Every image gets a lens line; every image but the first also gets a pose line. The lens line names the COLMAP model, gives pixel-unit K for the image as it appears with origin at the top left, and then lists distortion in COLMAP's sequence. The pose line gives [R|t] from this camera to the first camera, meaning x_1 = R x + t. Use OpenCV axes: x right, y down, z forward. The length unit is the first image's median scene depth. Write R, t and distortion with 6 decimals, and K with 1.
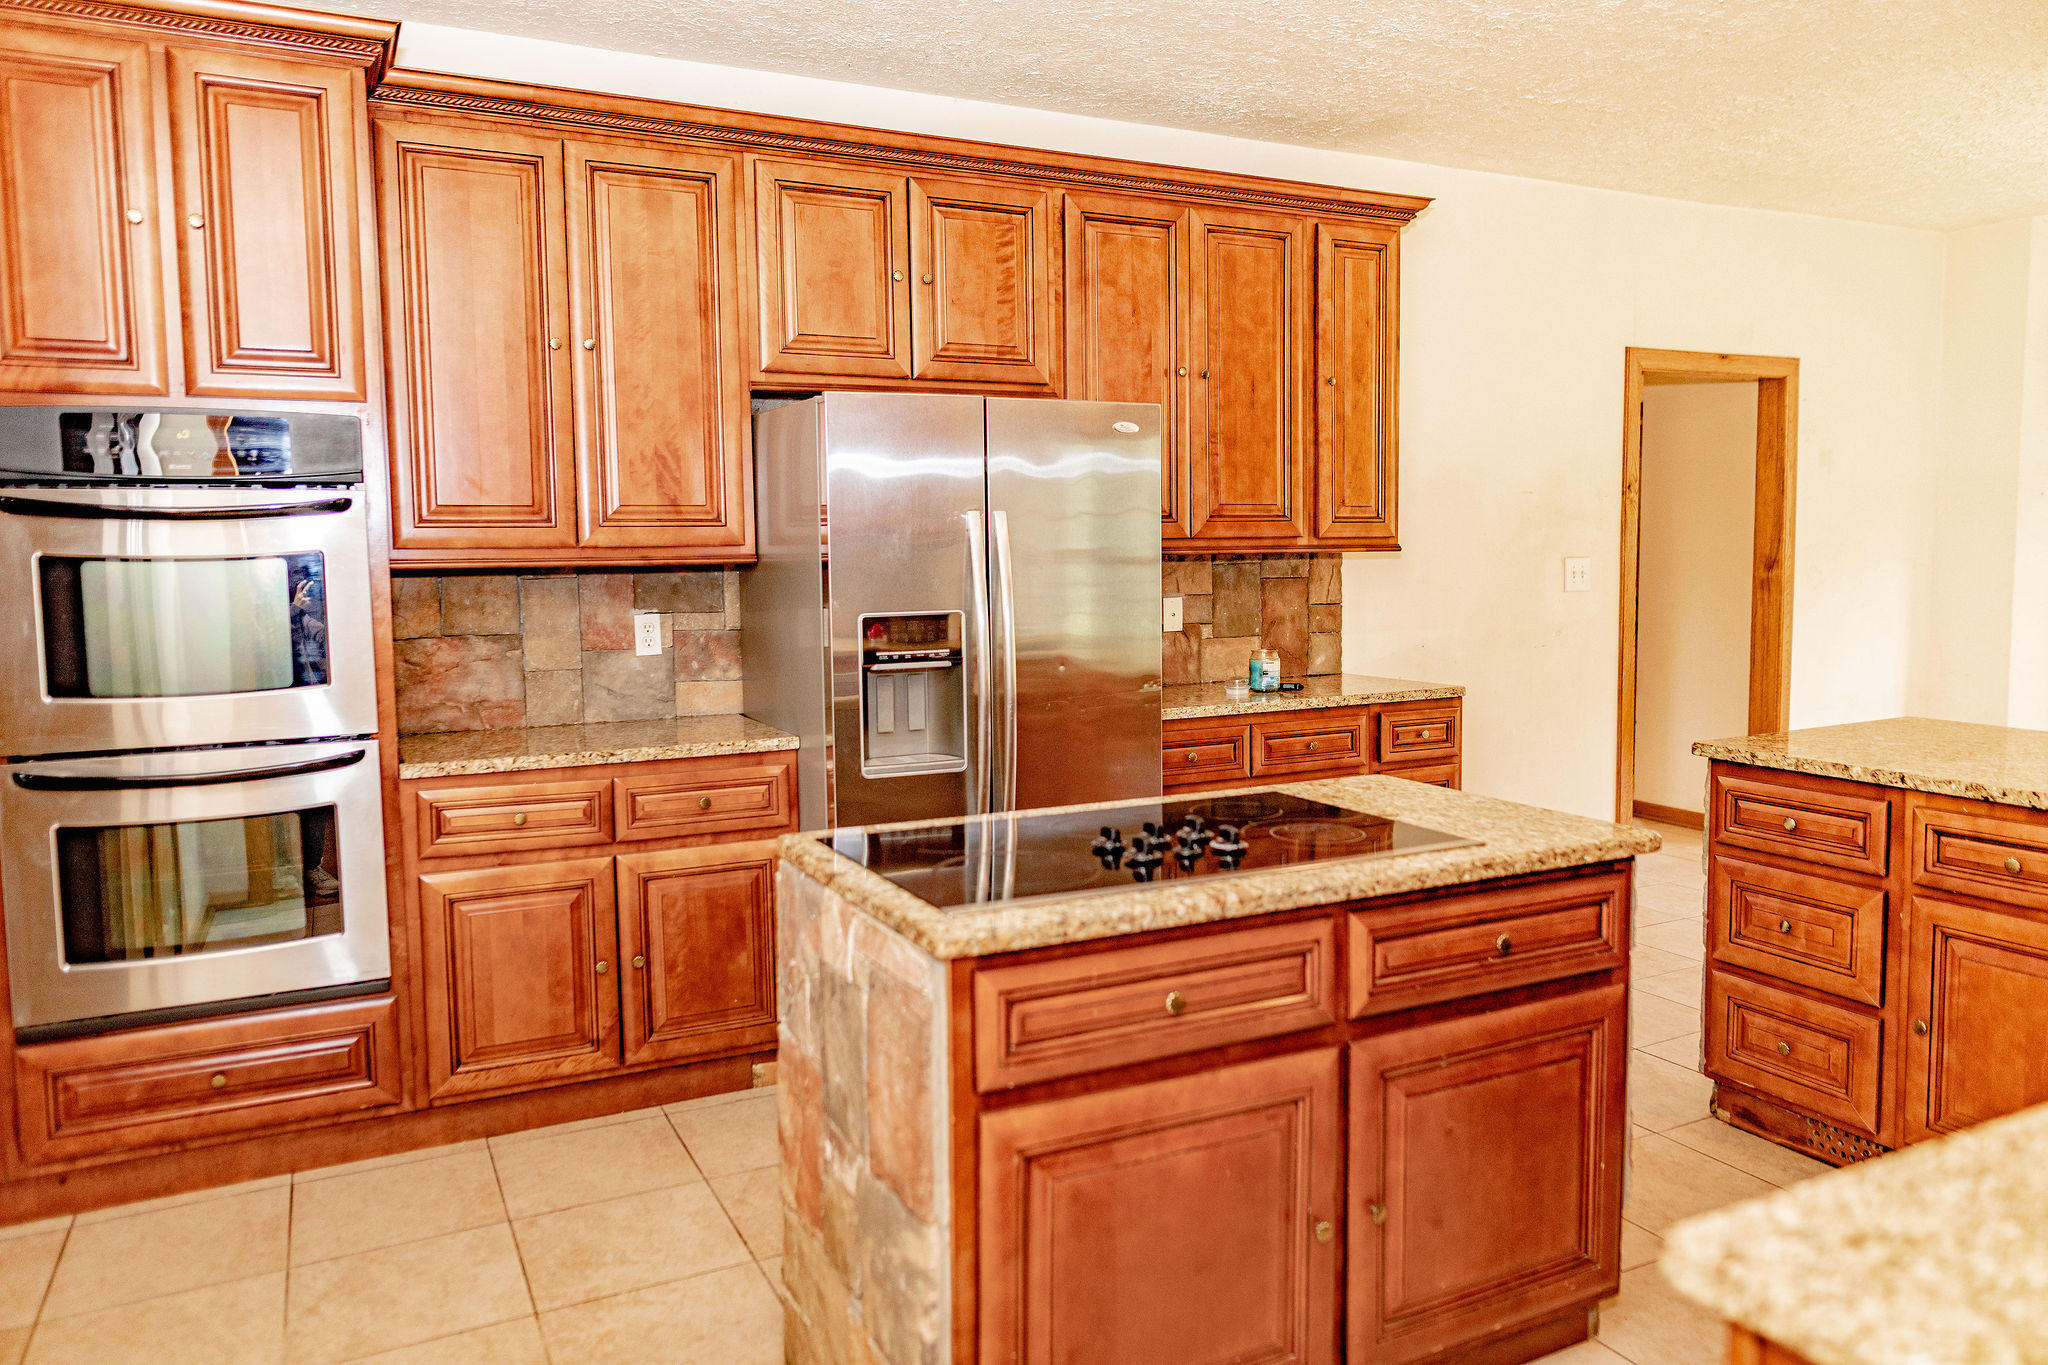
lens RADIAL K [[1423.7, 0, 1037.0], [0, 1423.7, 684.5], [0, 0, 1]] dist [-0.008093, 0.003440]
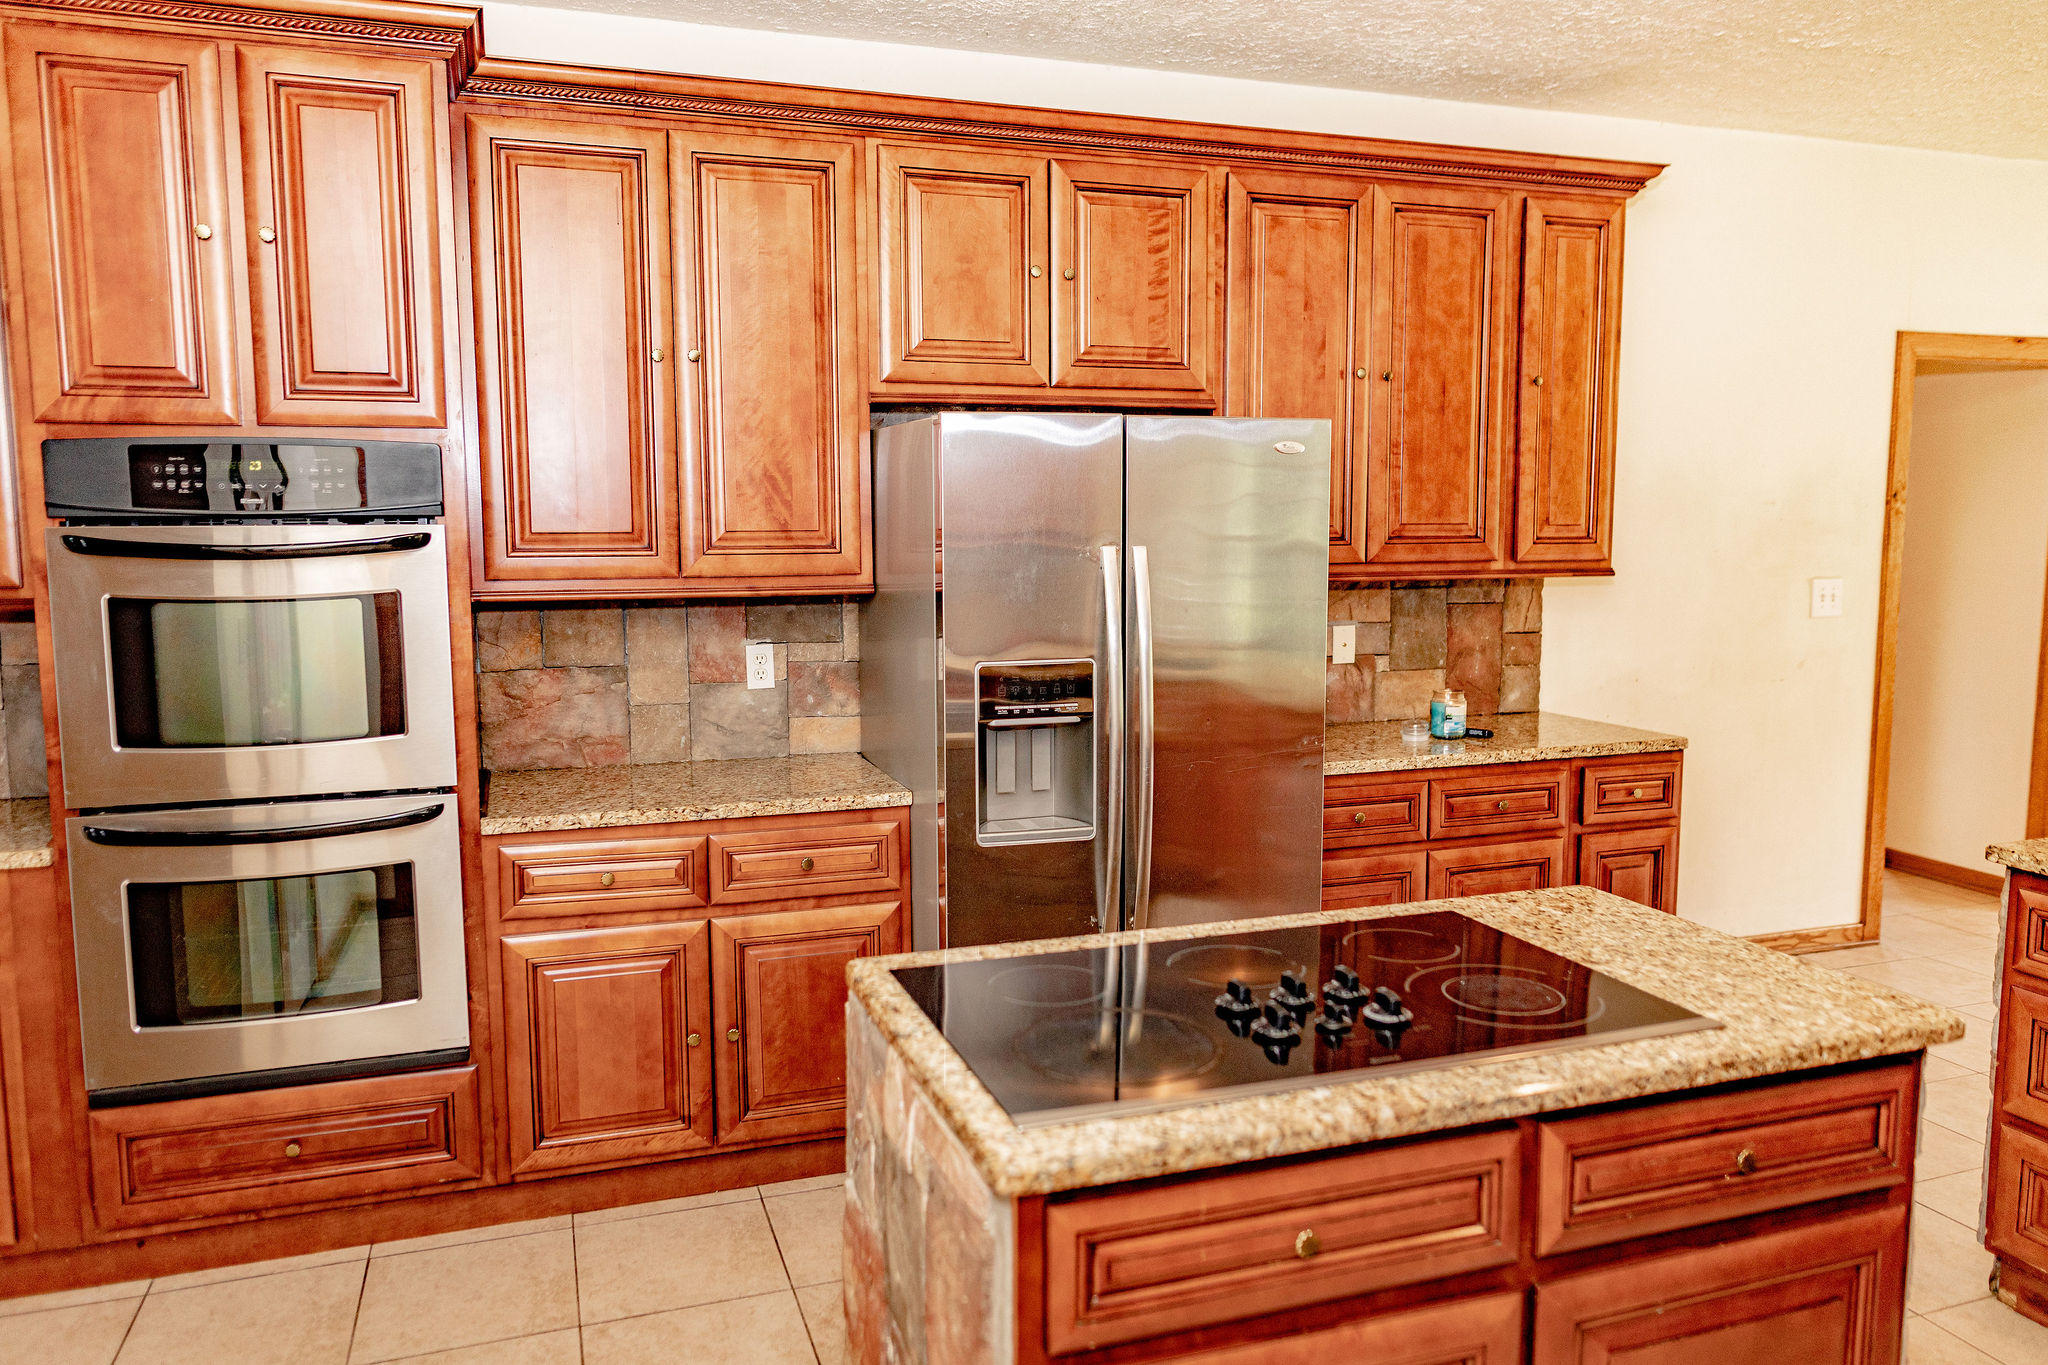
lens RADIAL K [[1423.7, 0, 1023.0], [0, 1423.7, 689.5], [0, 0, 1]] dist [-0.008093, 0.003440]
pose [[0.990557, 0.023937, -0.134997, 0.024387], [-0.019828, 0.999301, 0.031700, -0.062721], [0.135662, -0.028724, 0.990339, 0.127953]]
